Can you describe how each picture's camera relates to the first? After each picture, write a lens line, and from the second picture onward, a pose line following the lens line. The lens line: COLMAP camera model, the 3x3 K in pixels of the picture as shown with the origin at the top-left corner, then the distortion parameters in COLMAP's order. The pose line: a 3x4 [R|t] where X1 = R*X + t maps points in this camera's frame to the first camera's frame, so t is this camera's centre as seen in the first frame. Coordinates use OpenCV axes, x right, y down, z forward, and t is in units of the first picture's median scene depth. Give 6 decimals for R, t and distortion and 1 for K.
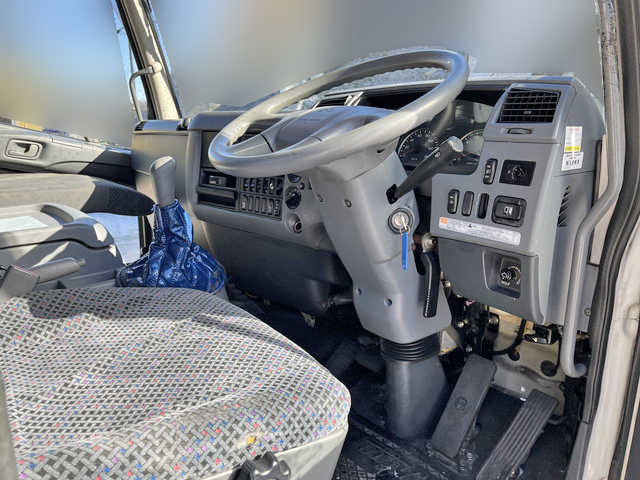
lens RADIAL K [[482.8, 0, 323.2], [0, 482.8, 239.9], [0, 0, 1]] dist [0.066978, -0.094168]
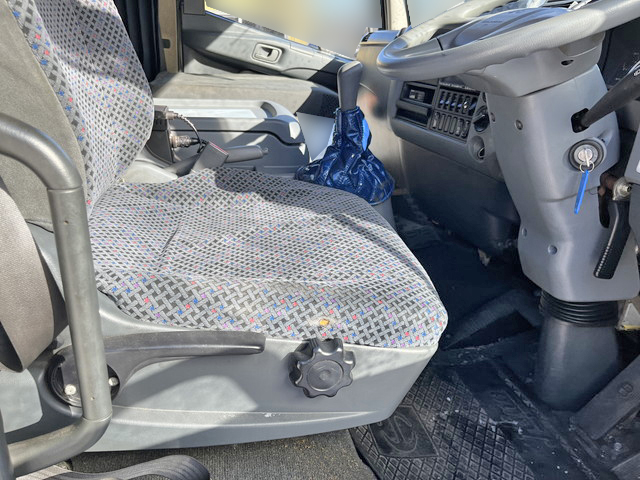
lens RADIAL K [[482.8, 0, 315.9], [0, 482.8, 239.7], [0, 0, 1]] dist [0.066978, -0.094168]
pose [[0.873083, 0.226281, -0.431882, 0.137340], [-0.162128, 0.970115, 0.180531, 0.022474], [0.459826, -0.087598, 0.883678, 0.032379]]
